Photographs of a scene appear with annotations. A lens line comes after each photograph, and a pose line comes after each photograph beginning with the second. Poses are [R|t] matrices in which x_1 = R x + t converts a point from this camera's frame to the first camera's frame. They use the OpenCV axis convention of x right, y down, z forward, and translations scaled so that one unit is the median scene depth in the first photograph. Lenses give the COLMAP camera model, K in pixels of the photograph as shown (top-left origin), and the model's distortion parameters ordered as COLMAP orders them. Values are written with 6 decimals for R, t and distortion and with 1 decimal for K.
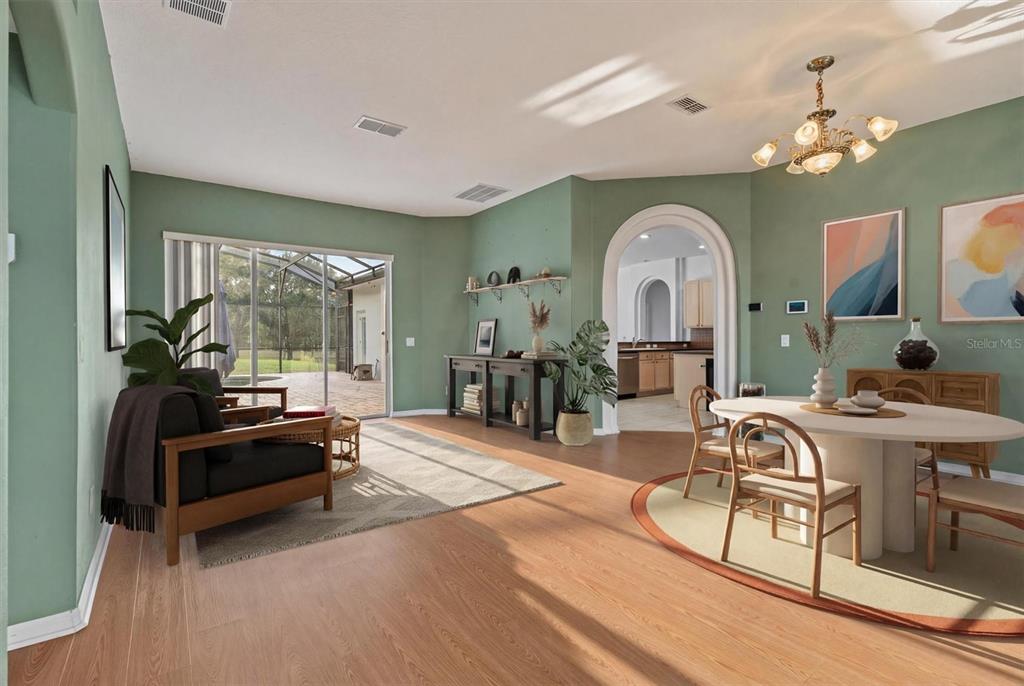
lens RADIAL K [[469.6, 0, 511.3], [0, 469.6, 343.1], [0, 0, 1]] dist [-0.004597, 0.001079]
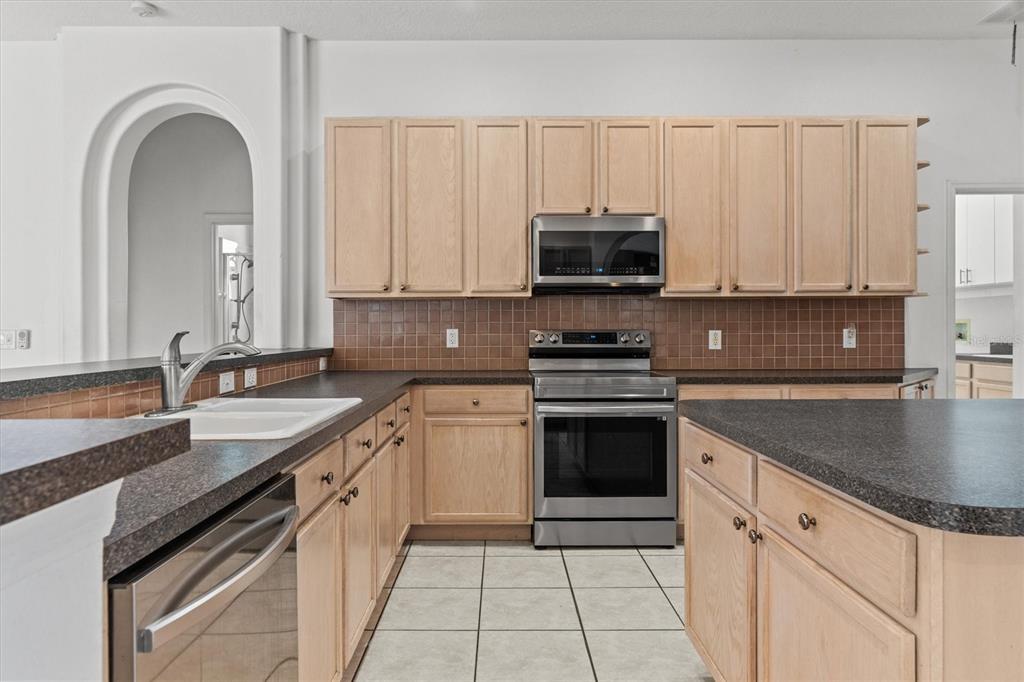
lens RADIAL K [[469.6, 0, 511.1], [0, 469.6, 335.9], [0, 0, 1]] dist [-0.004597, 0.001079]
pose [[0.589867, 0.003513, 0.807493, 0.219857], [-0.000768, 0.999993, -0.003790, -0.009690], [-0.807500, 0.001615, 0.589865, 0.750872]]
